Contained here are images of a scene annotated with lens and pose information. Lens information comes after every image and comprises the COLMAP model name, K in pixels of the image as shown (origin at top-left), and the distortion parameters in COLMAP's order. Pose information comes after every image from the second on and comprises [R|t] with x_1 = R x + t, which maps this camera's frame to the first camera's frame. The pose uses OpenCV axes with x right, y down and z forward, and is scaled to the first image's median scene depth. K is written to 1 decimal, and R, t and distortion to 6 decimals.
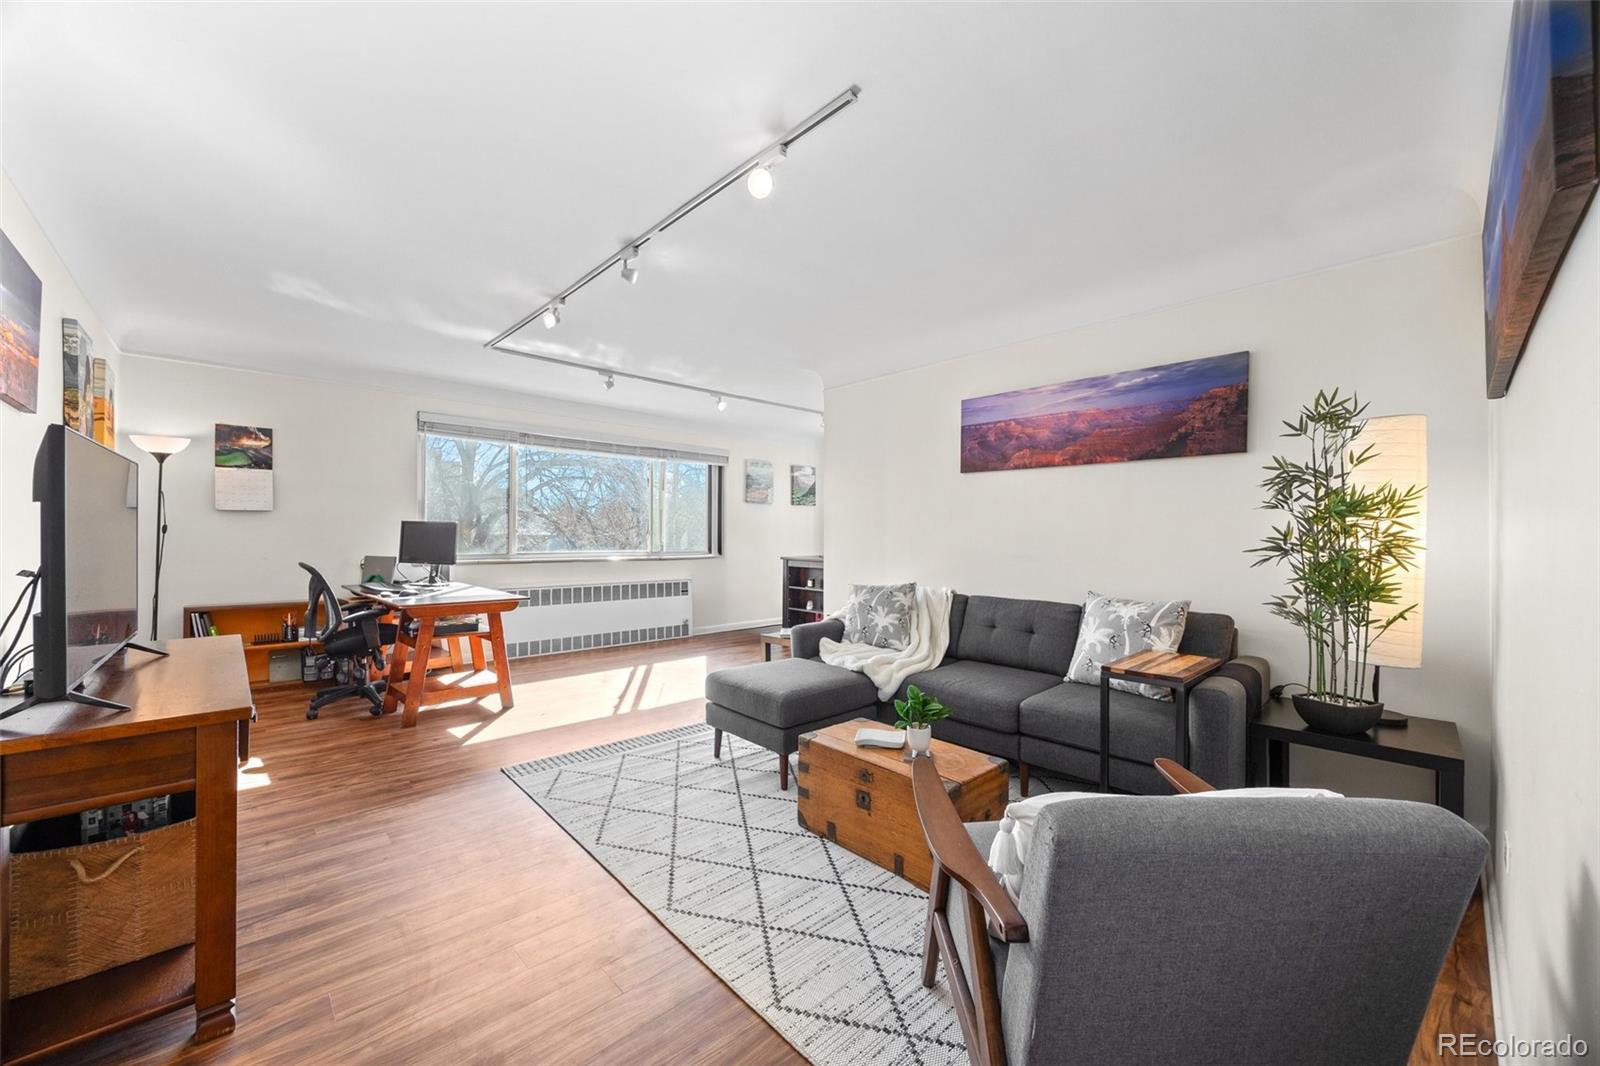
lens RADIAL K [[608.6, 0, 796.1], [0, 608.6, 537.3], [0, 0, 1]] dist [-0.001934, -0.001053]
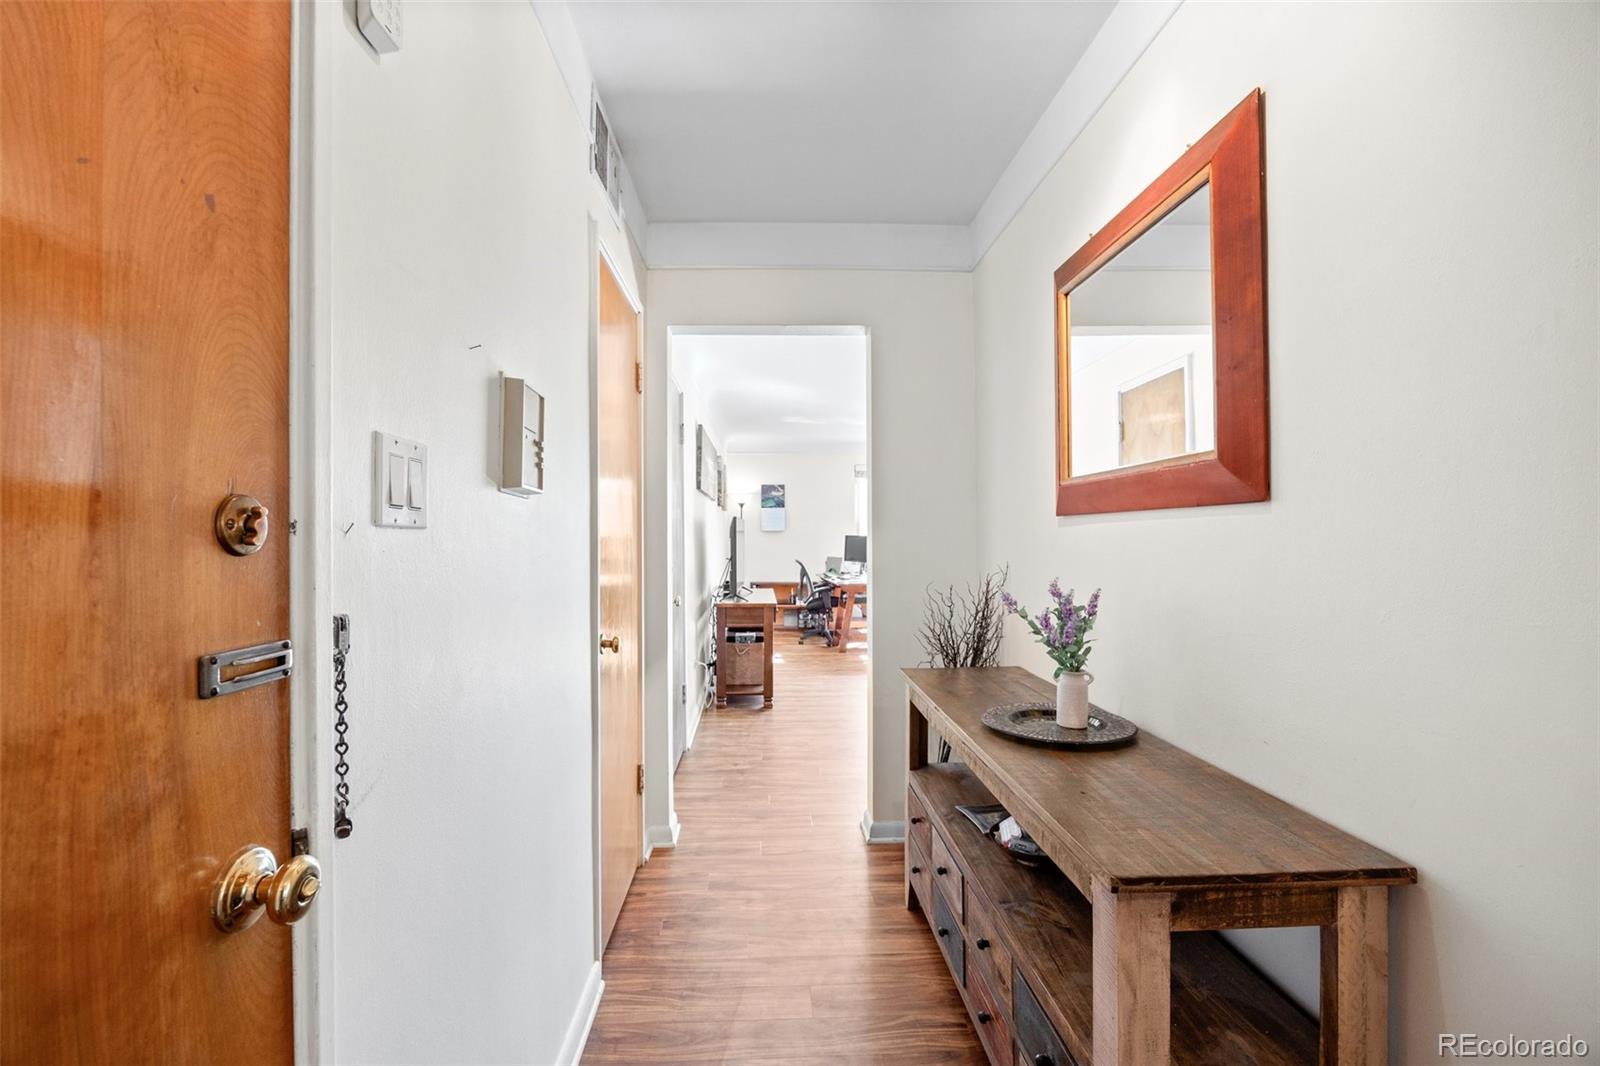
lens RADIAL K [[677.9, 0, 798.3], [0, 677.9, 532.0], [0, 0, 1]] dist [-0.009268, -0.000084]
pose [[0.765846, -0.012761, -0.642897, 0.487479], [0.005933, 0.999901, -0.012779, -0.015680], [0.642997, 0.005973, 0.765846, -0.543065]]
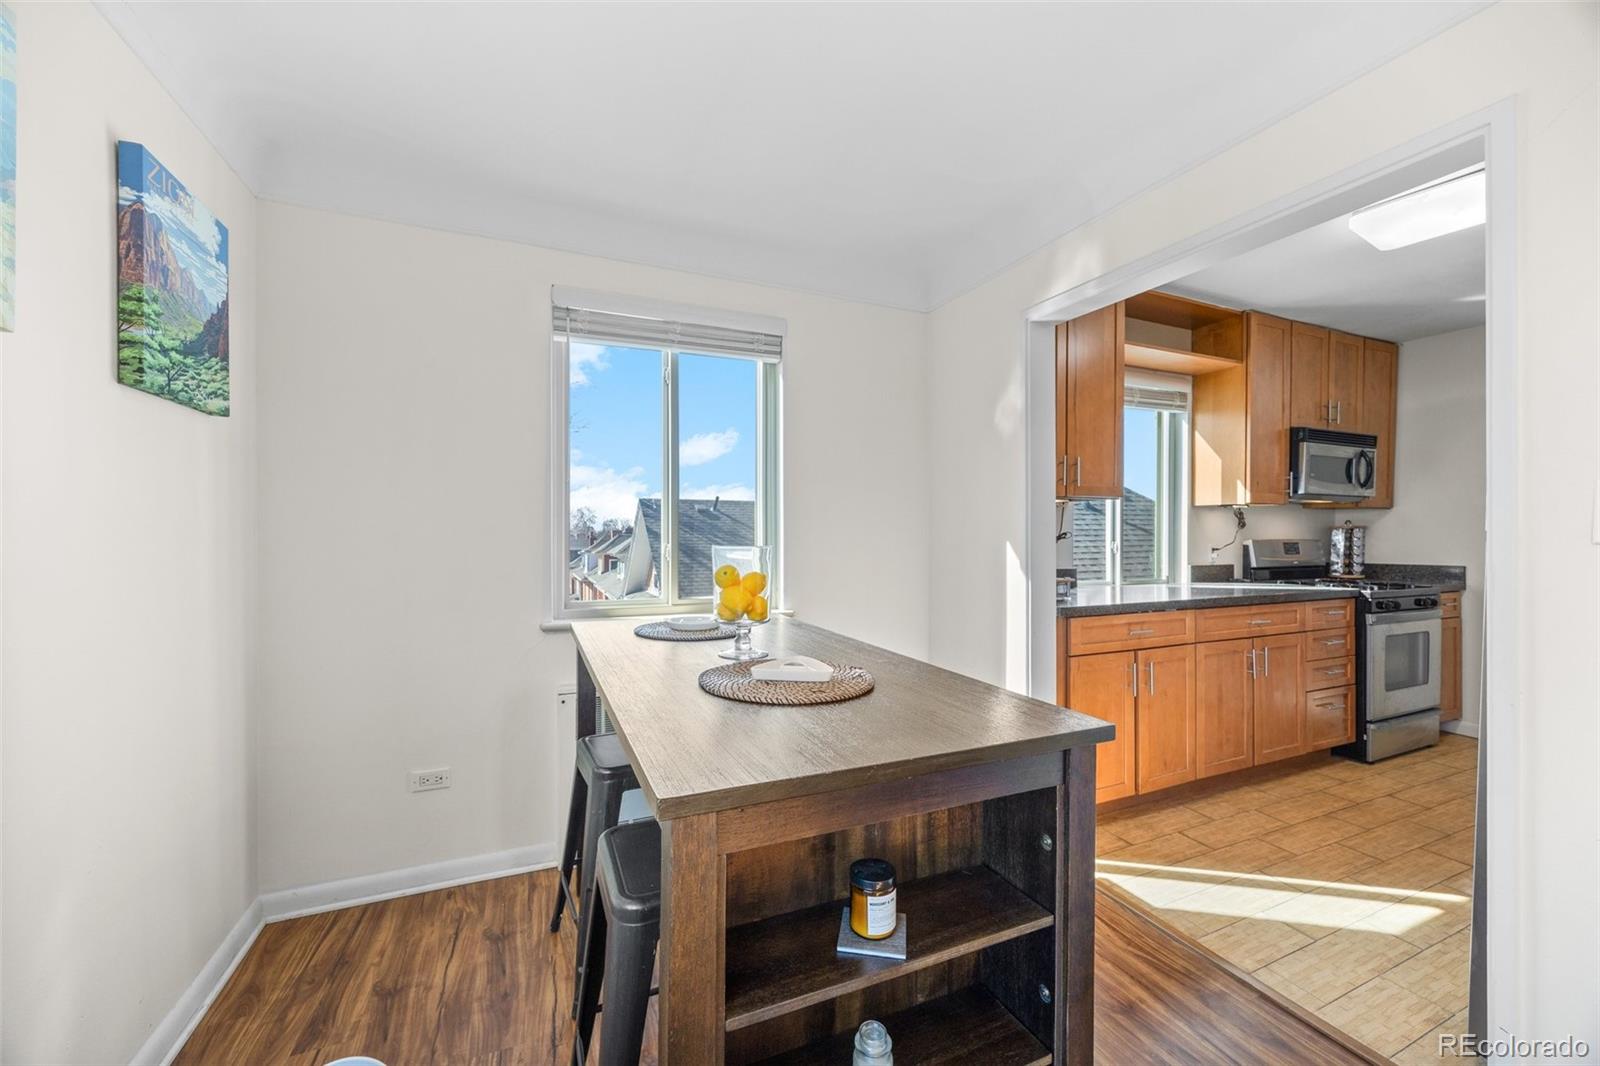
lens RADIAL K [[608.6, 0, 799.4], [0, 608.6, 534.8], [0, 0, 1]] dist [-0.001934, -0.001053]
pose [[0.342751, -0.000531, 0.939426, -0.192697], [-0.001182, 0.999999, 0.000997, -0.024023], [-0.939425, -0.001453, 0.342750, 1.523155]]
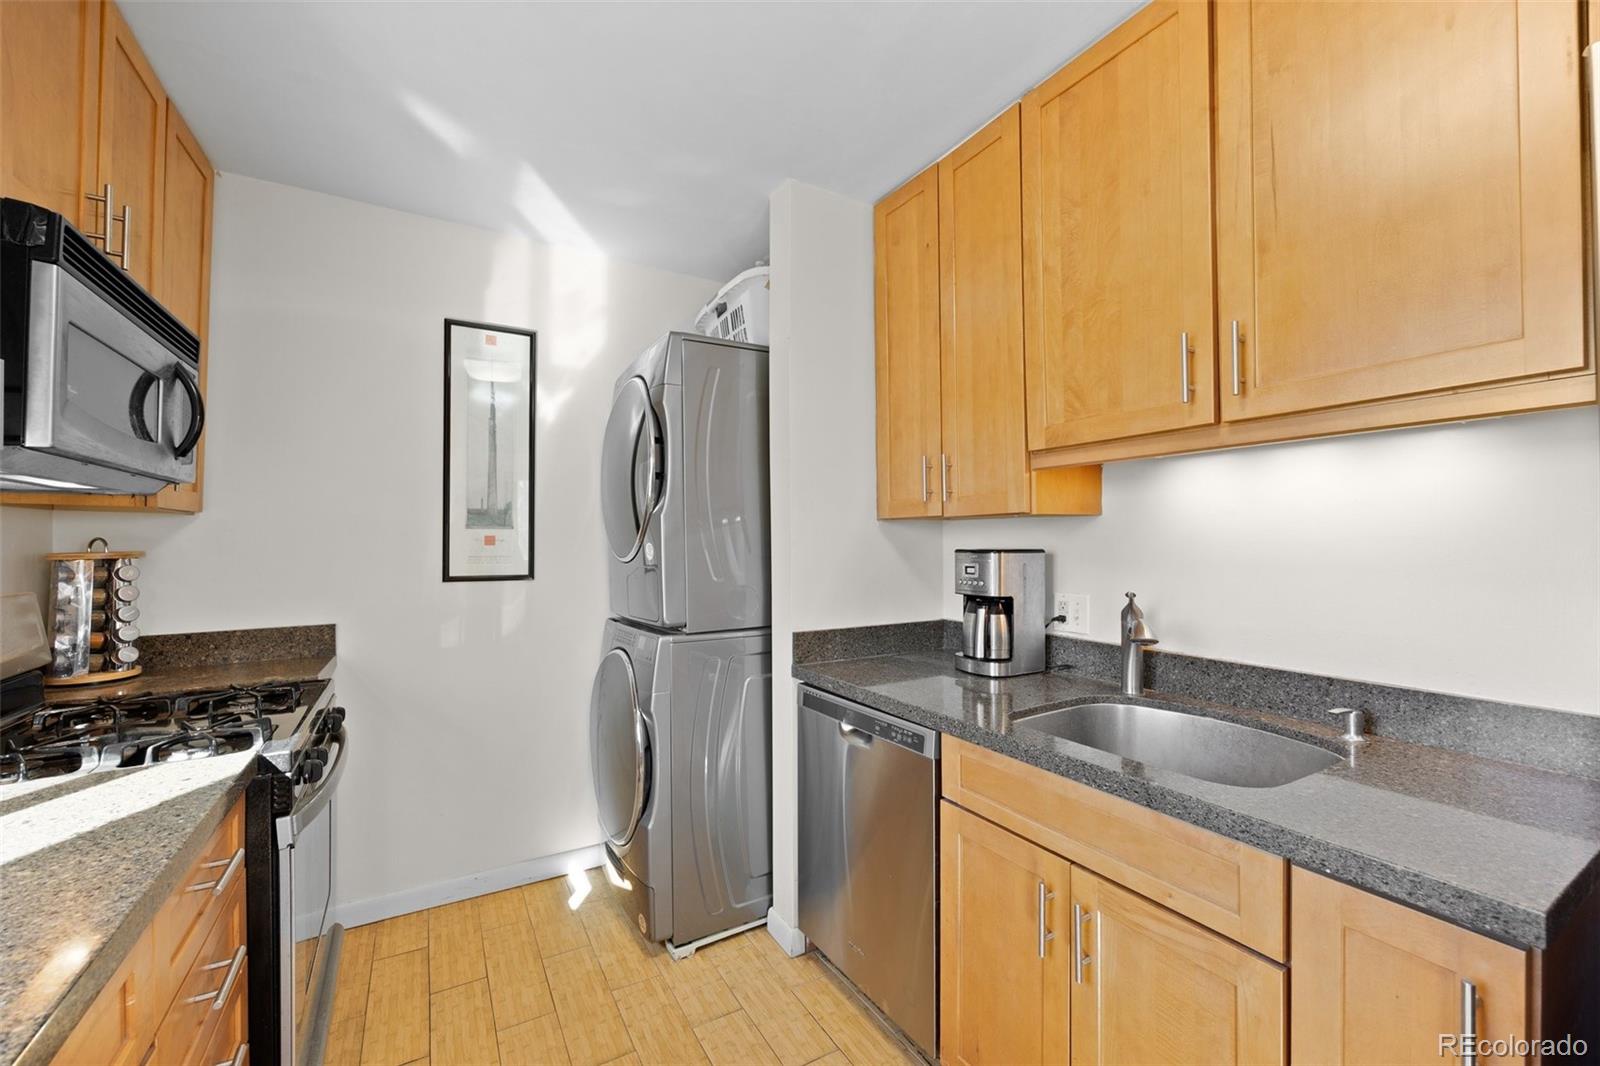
lens RADIAL K [[608.6, 0, 762.2], [0, 608.6, 535.2], [0, 0, 1]] dist [-0.001934, -0.001053]
pose [[-0.976693, 0.005650, 0.214565, 0.560563], [0.005019, 0.999981, -0.003484, -0.046981], [-0.214580, -0.002326, -0.976704, 1.312030]]
